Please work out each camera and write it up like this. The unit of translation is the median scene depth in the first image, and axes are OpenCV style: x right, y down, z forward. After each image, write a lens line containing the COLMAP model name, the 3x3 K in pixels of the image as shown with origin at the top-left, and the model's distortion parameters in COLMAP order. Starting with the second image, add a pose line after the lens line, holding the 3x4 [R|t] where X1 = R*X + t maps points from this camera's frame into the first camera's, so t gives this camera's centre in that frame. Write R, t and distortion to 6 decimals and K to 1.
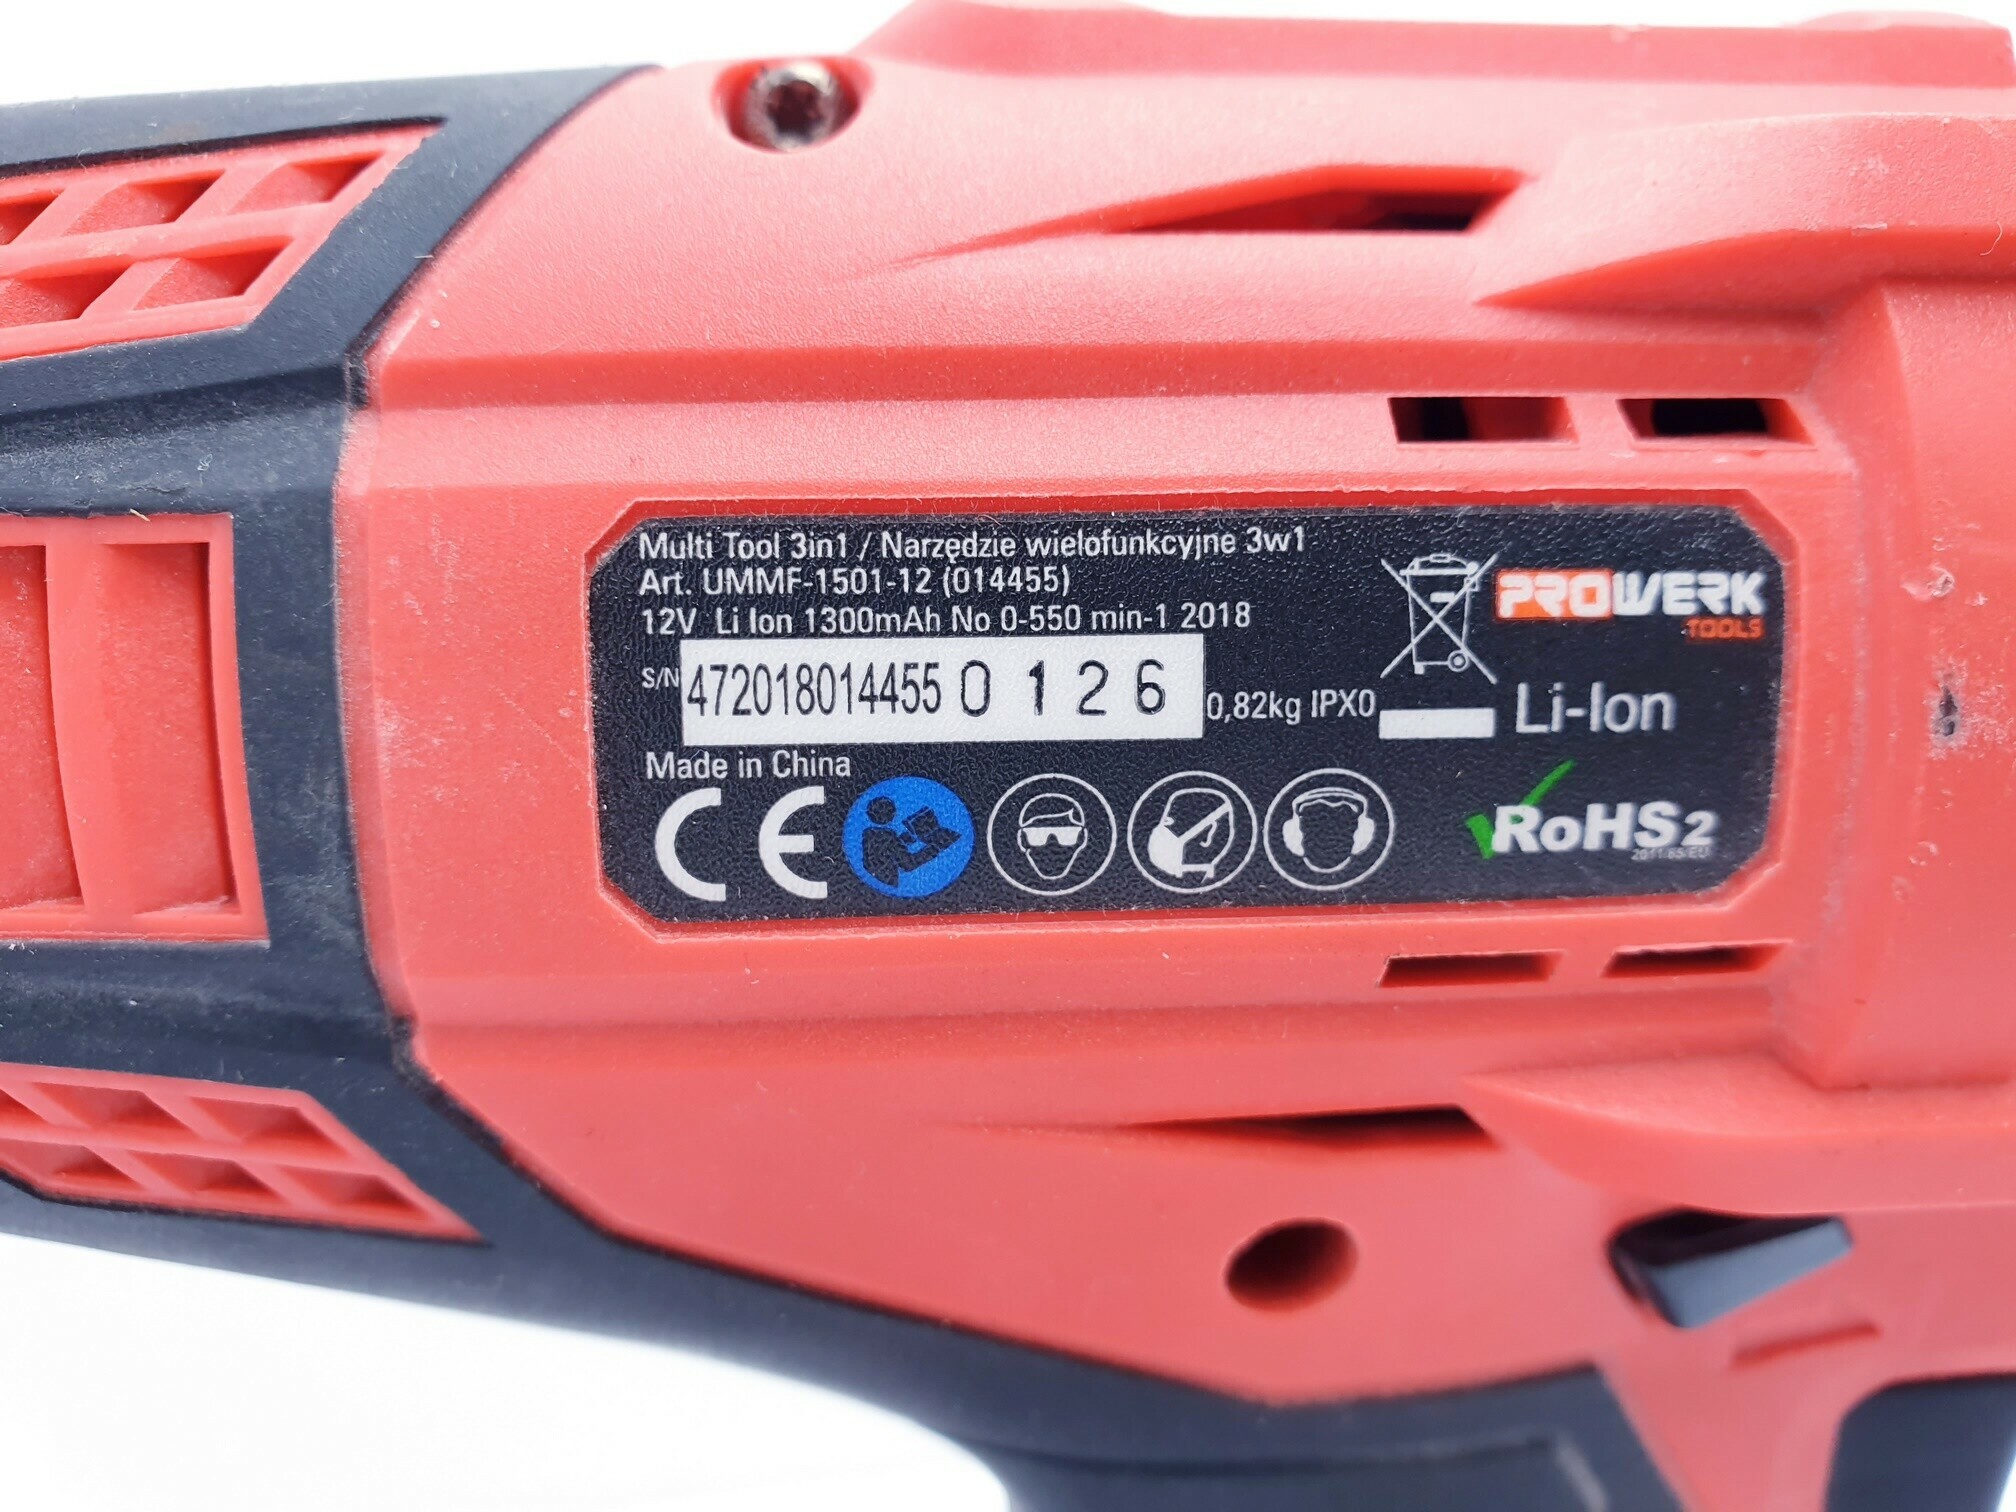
lens RADIAL K [[1850.3, 0, 1008.0], [0, 1850.3, 756.0], [0, 0, 1]] dist [-0.084063, -0.001747]
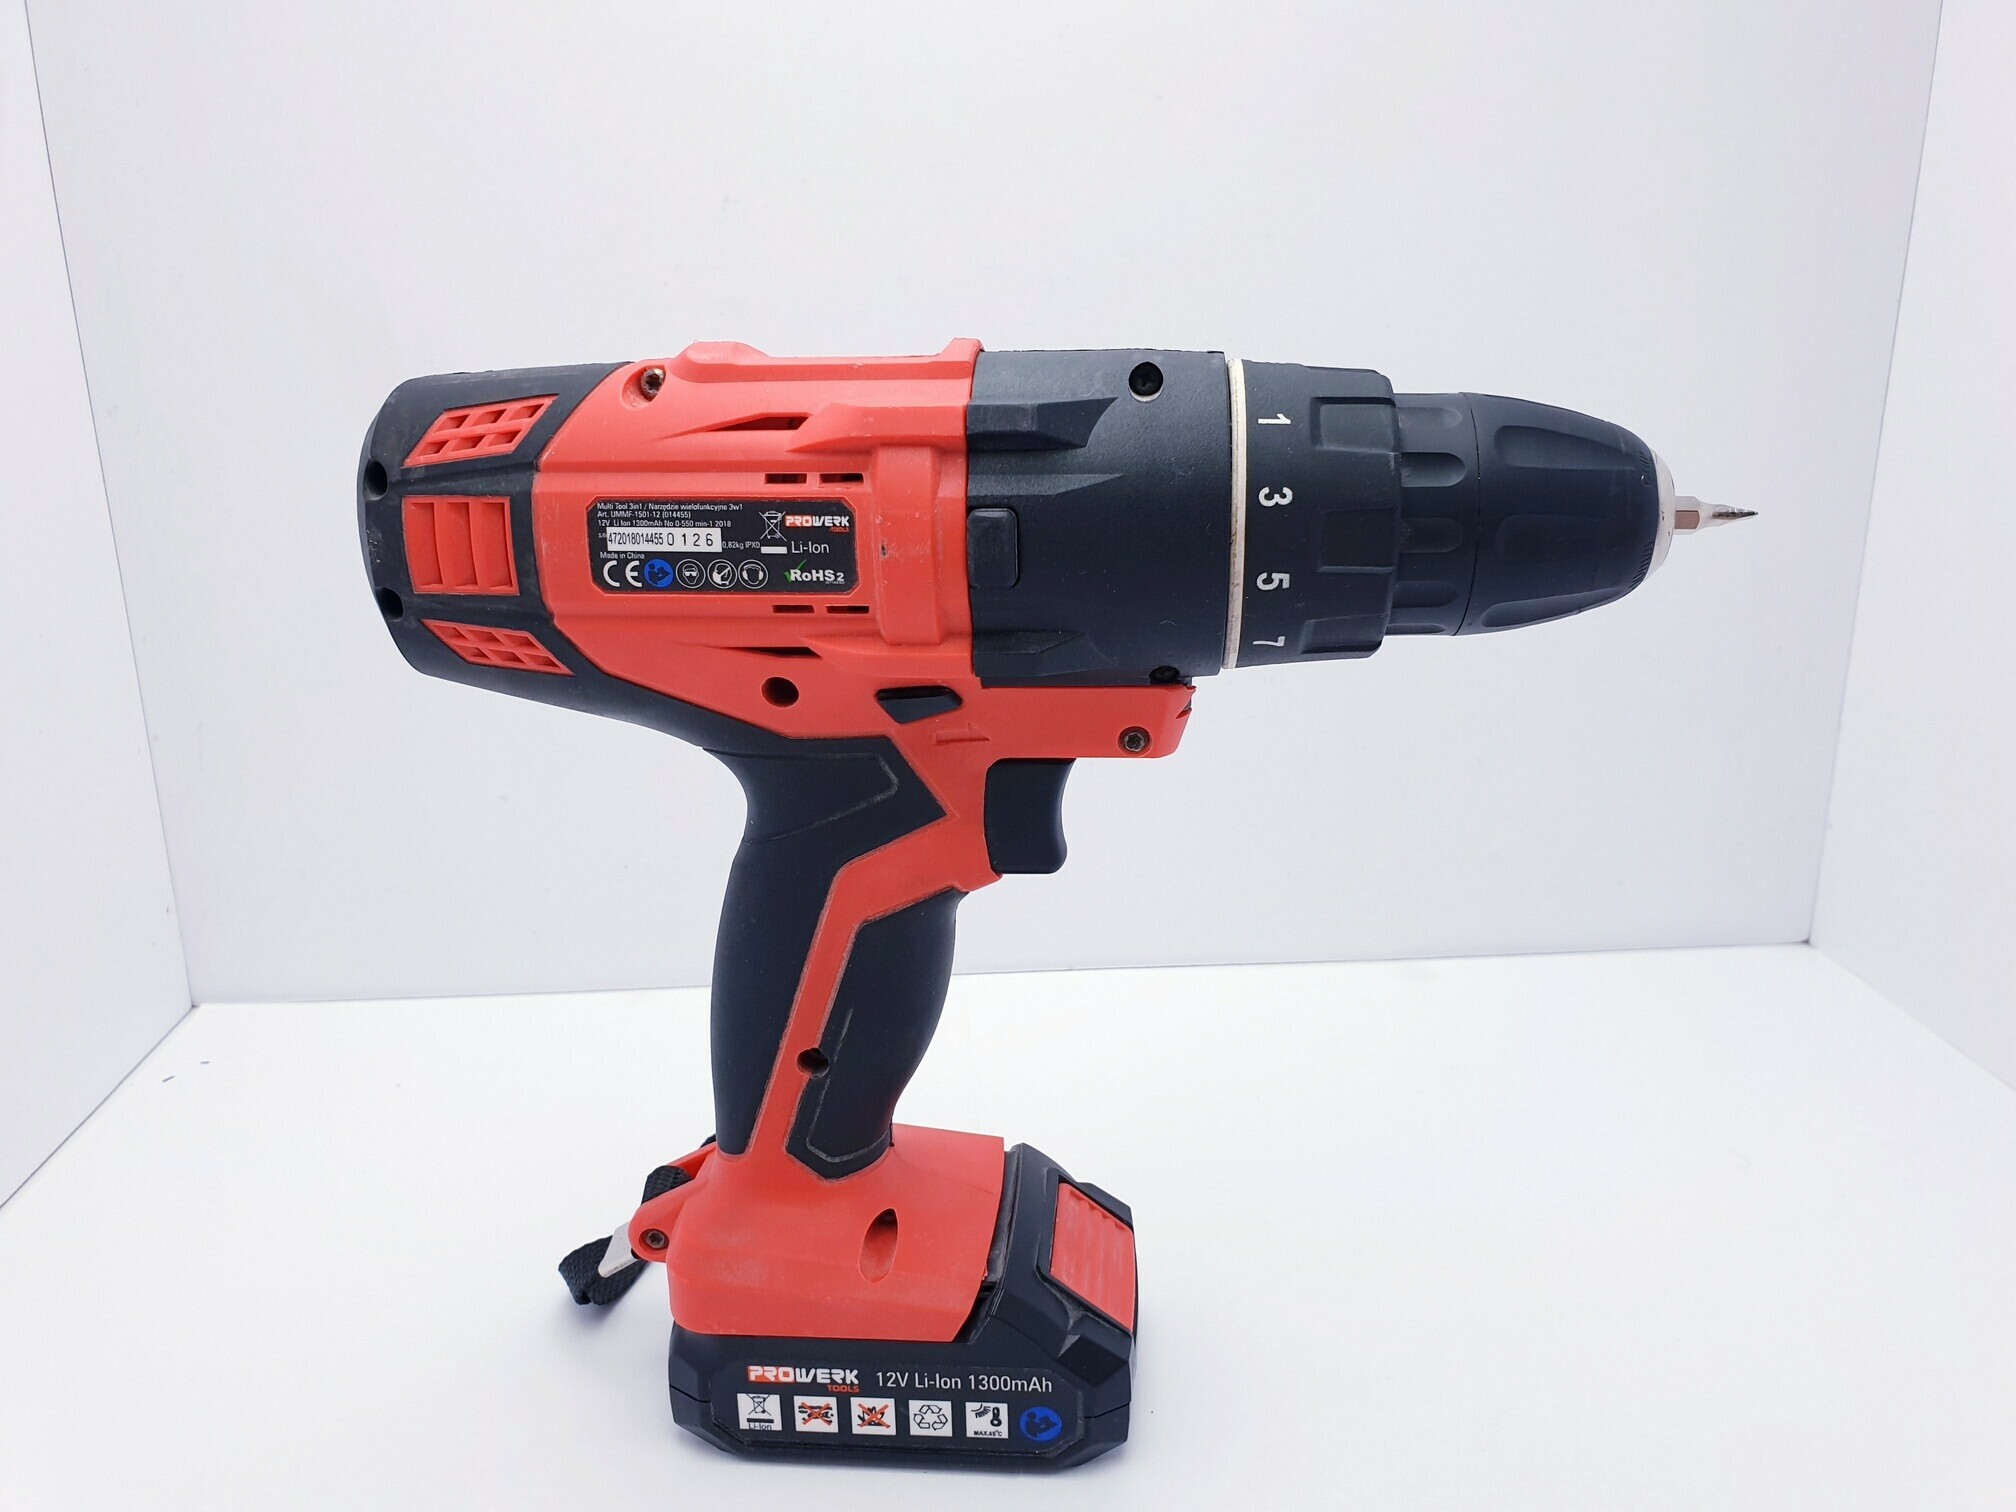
lens RADIAL K [[1523.5, 0, 1008.0], [0, 1523.5, 756.0], [0, 0, 1]] dist [-0.070529, -0.001565]
pose [[0.991393, 0.046035, -0.122555, 1.237030], [-0.029461, 0.990575, 0.133765, -0.031634], [0.127558, -0.129004, 0.983406, -2.500842]]
